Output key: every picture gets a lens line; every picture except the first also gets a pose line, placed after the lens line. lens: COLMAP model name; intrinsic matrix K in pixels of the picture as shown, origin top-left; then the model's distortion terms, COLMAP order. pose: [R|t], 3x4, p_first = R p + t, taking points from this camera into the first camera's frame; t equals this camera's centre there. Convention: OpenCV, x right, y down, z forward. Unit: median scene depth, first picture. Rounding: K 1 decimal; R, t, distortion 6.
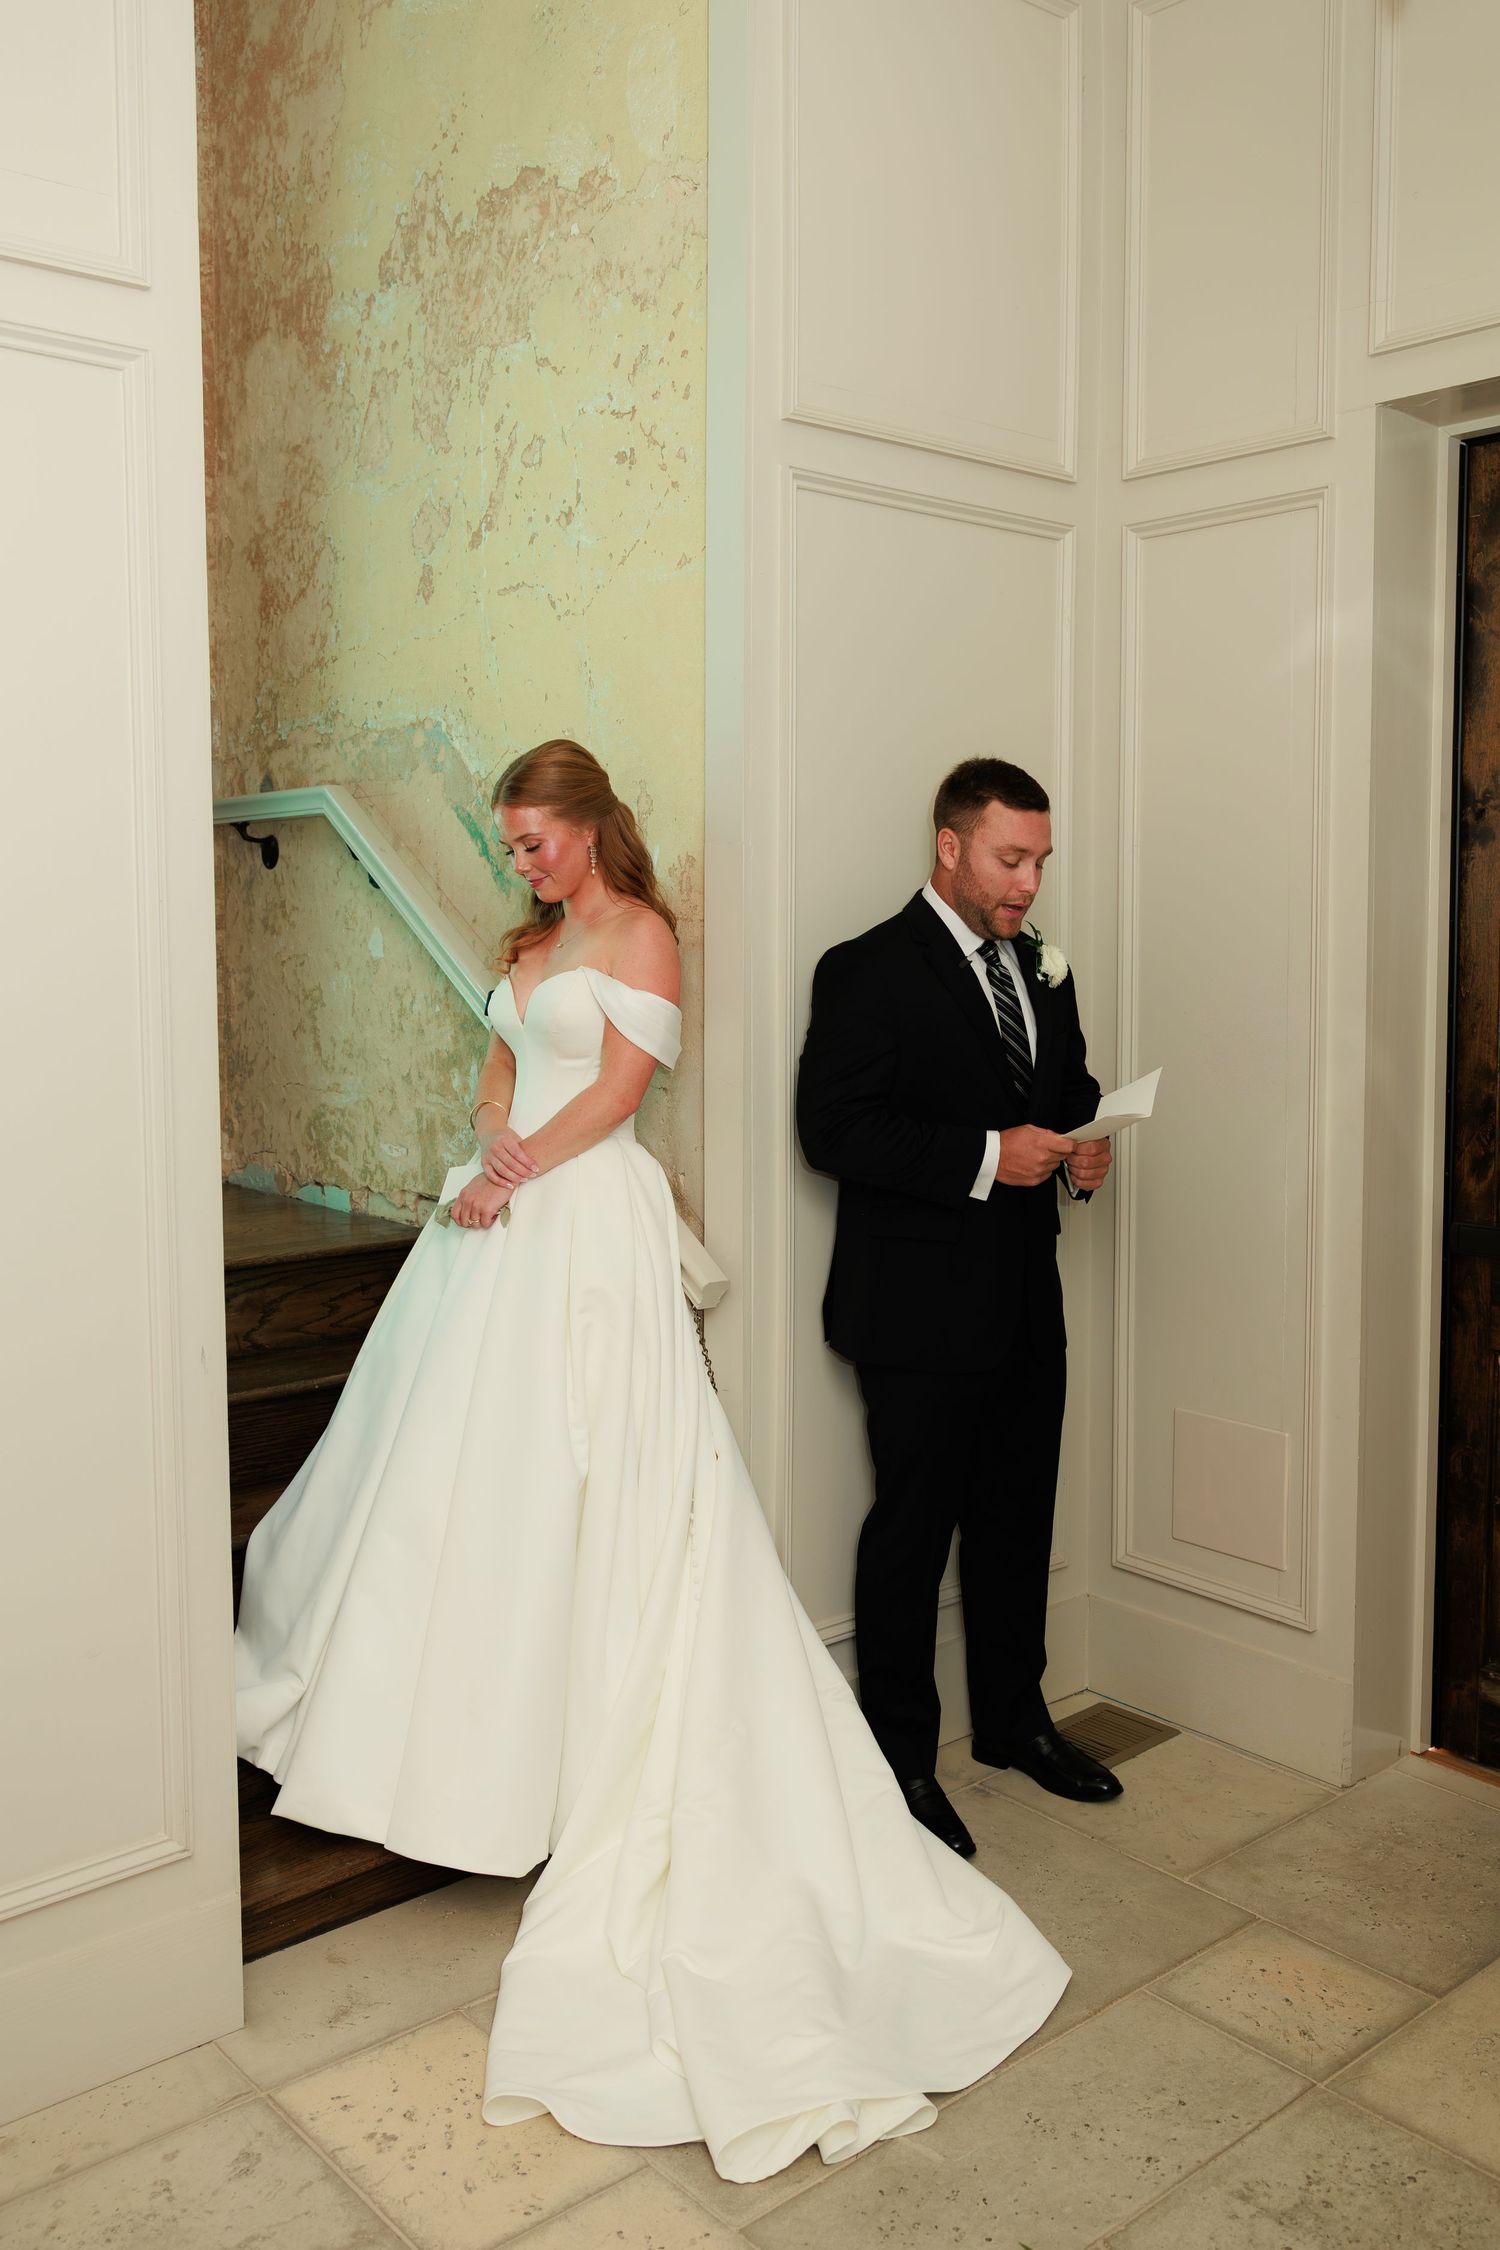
lens RADIAL K [[1966.9, 0, 810.4], [0, 1966.9, 1043.1], [0, 0, 1]] dist [0.010635, -0.004550]
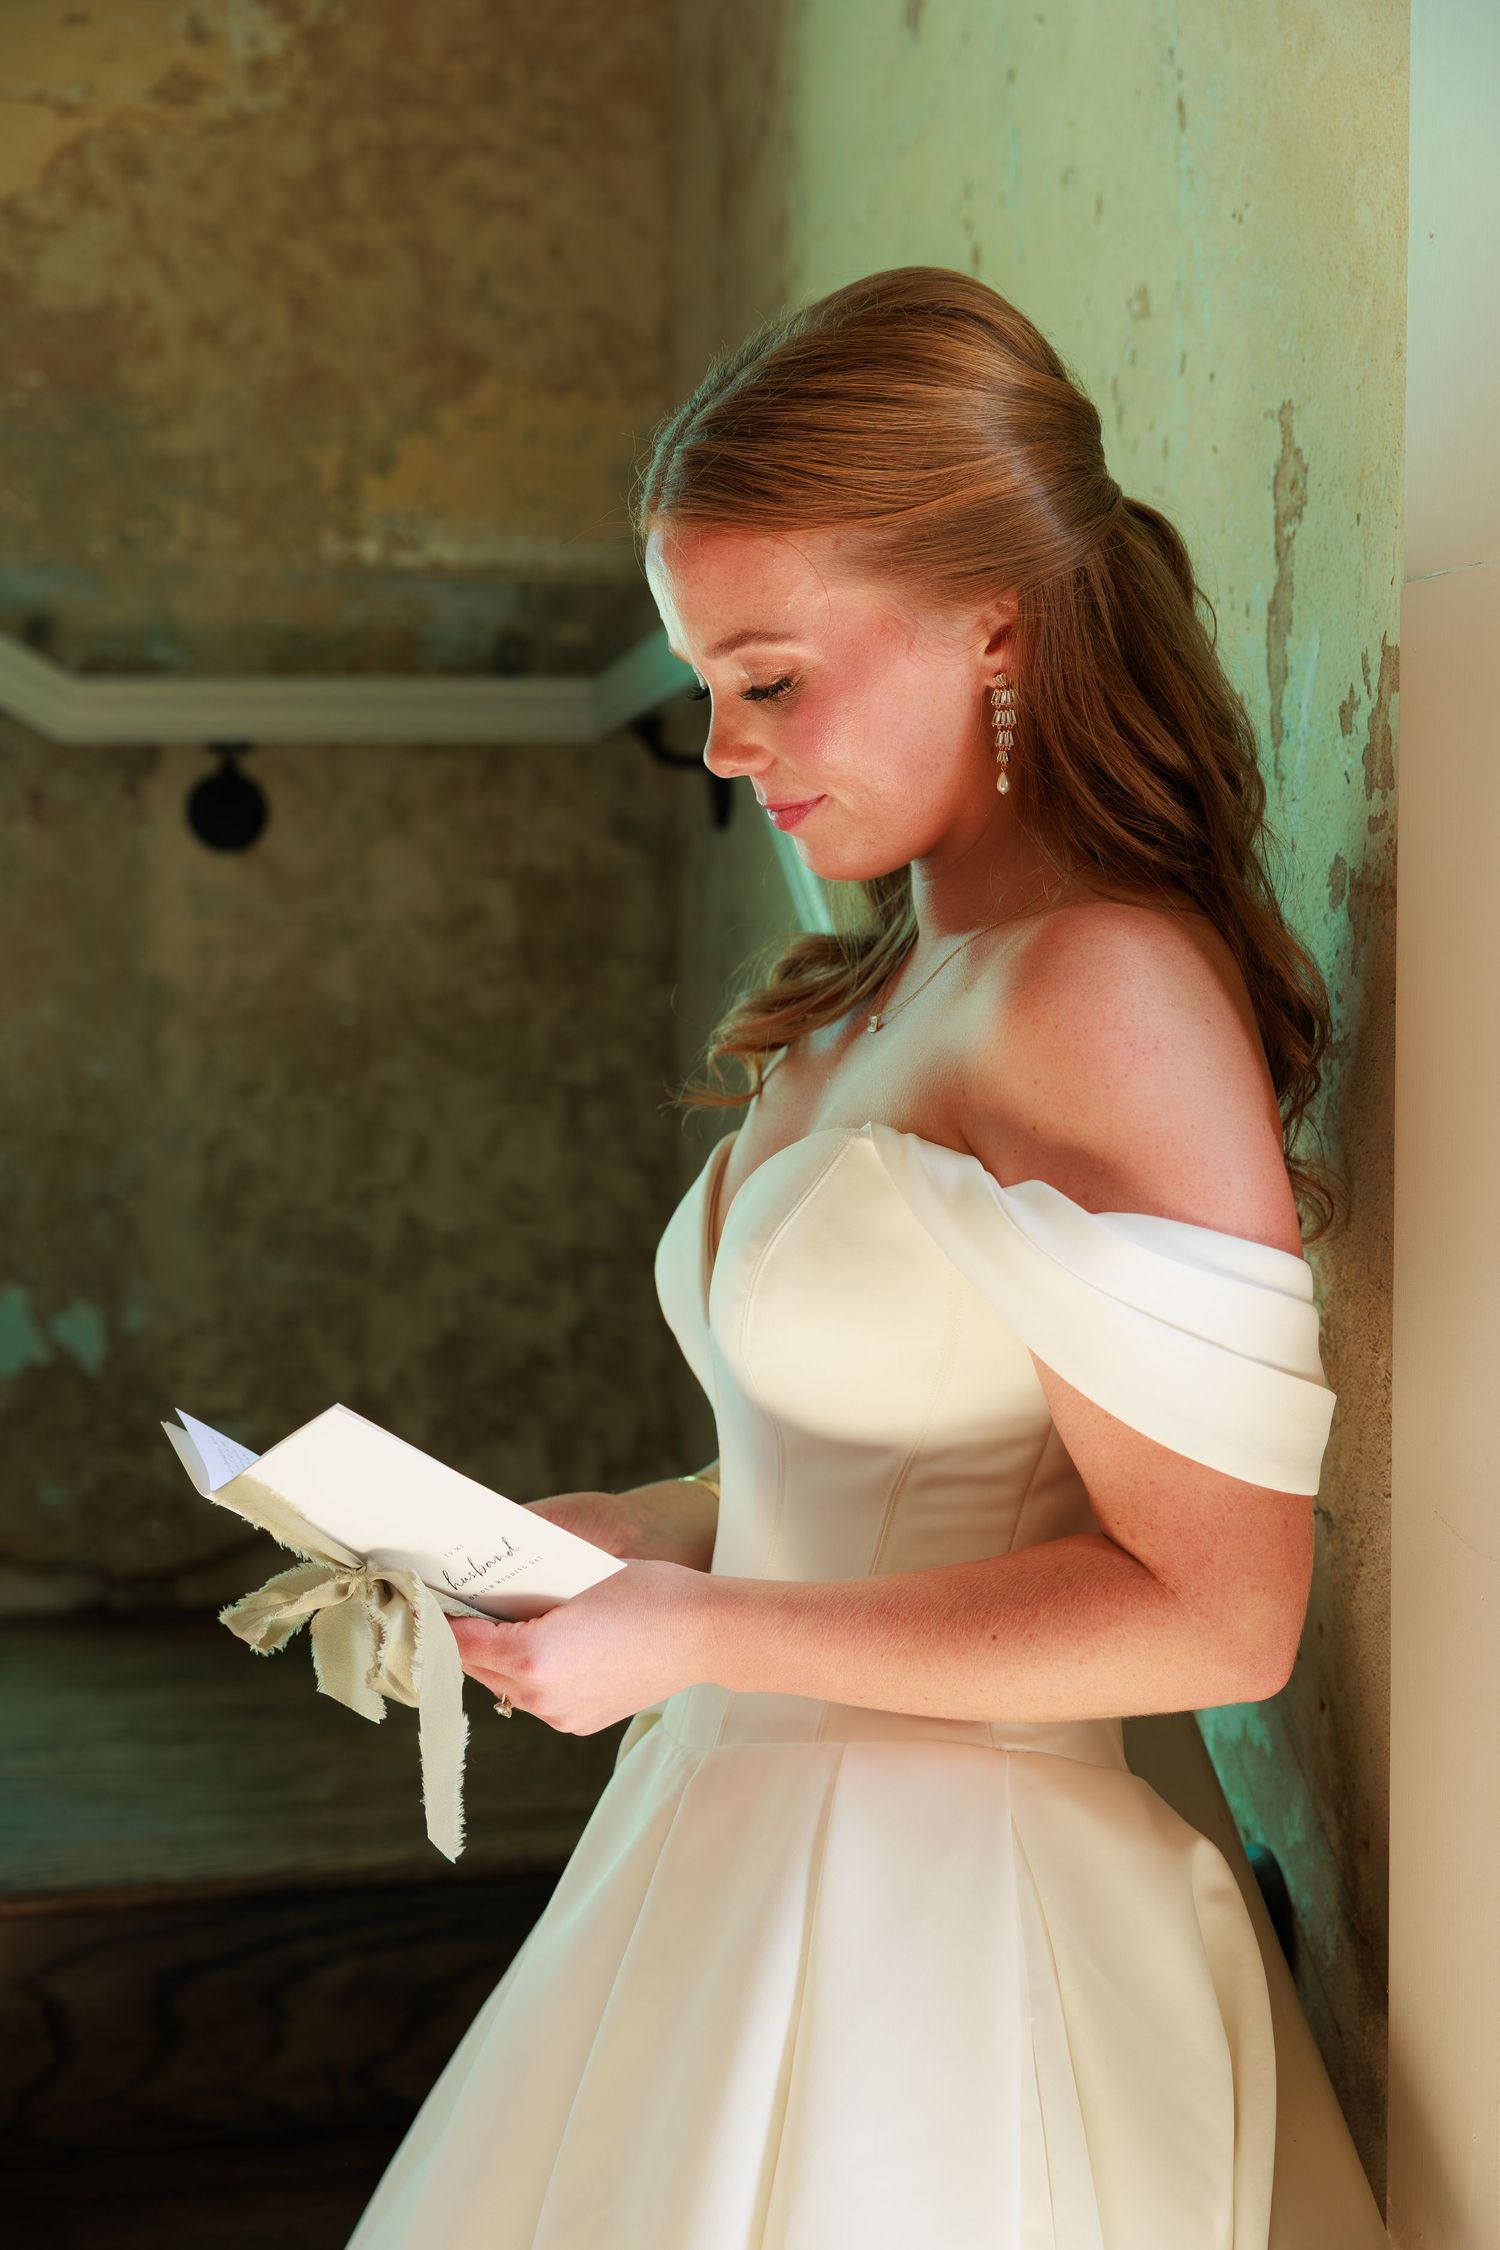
lens RADIAL K [[3242.1, 0, 752.6], [0, 3242.1, 1129.6], [0, 0, 1]] dist [0.060670, 0.000000]
pose [[0.881194, 0.013434, -0.472564, 0.066418], [-0.025395, 0.999498, -0.018941, -0.017856], [0.472073, 0.028691, 0.881093, 0.532446]]
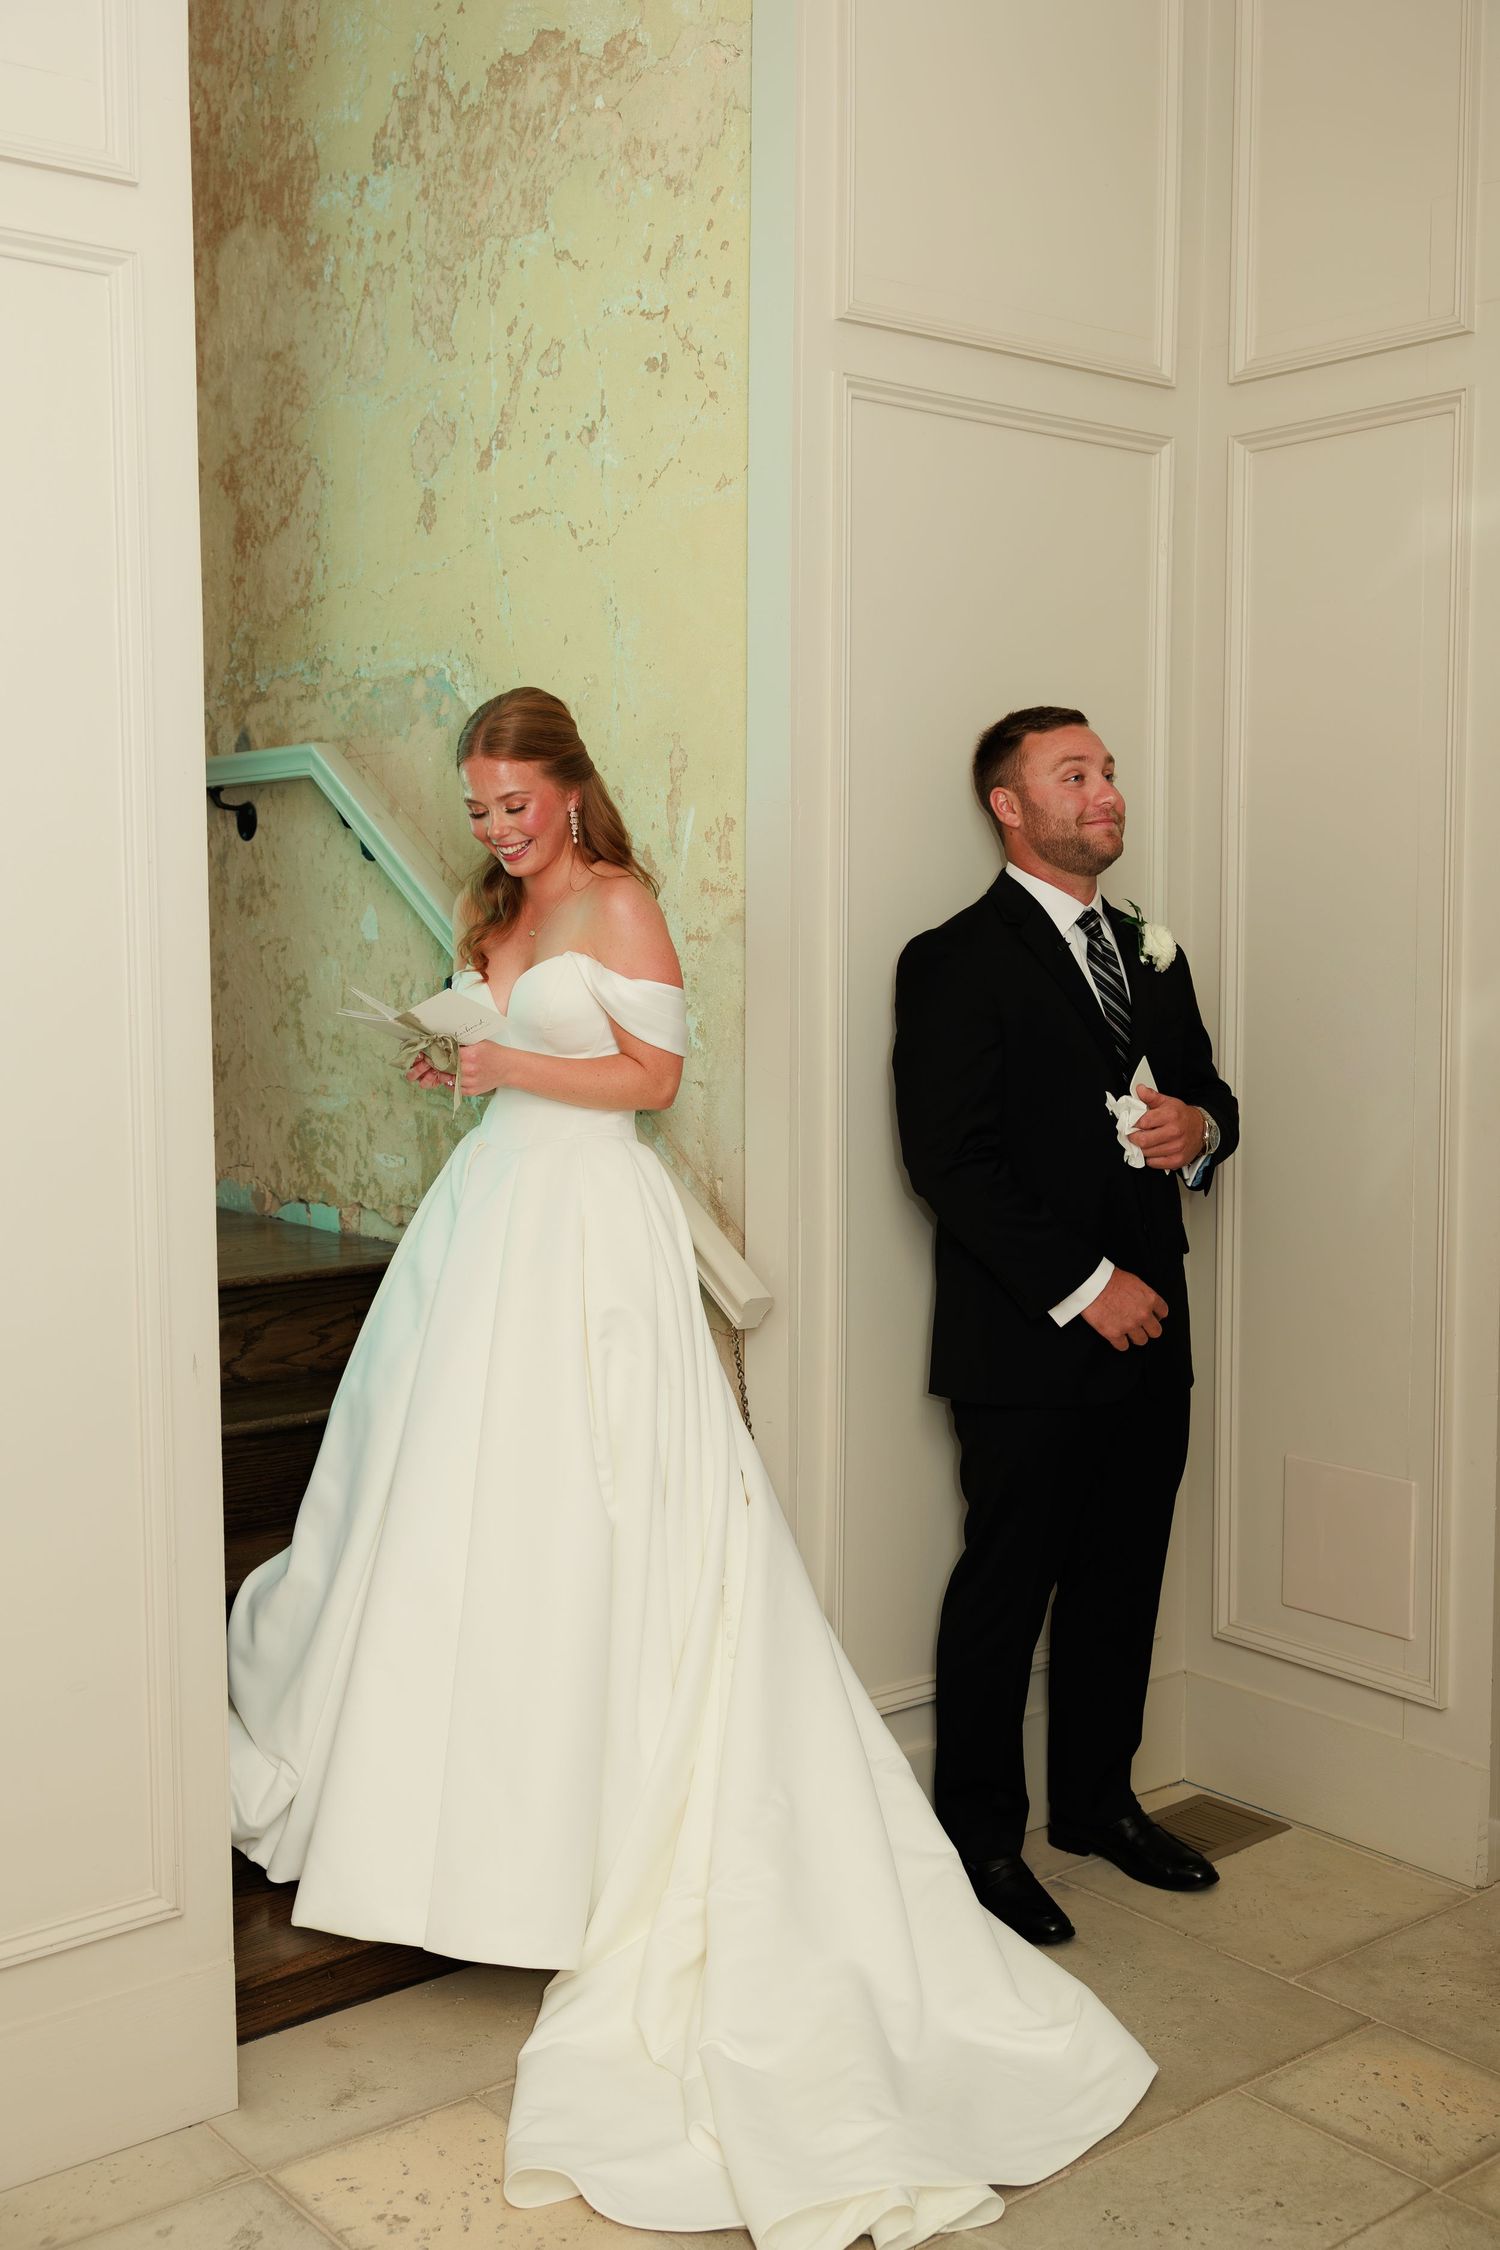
lens RADIAL K [[2389.2, 0, 765.7], [0, 2389.2, 1092.5], [0, 0, 1]] dist [0.024563, 0.000000]
pose [[0.999081, 0.002159, -0.042799, 0.000846], [-0.001712, 0.999944, 0.010465, 0.015182], [0.042819, -0.010382, 0.999029, -0.064682]]
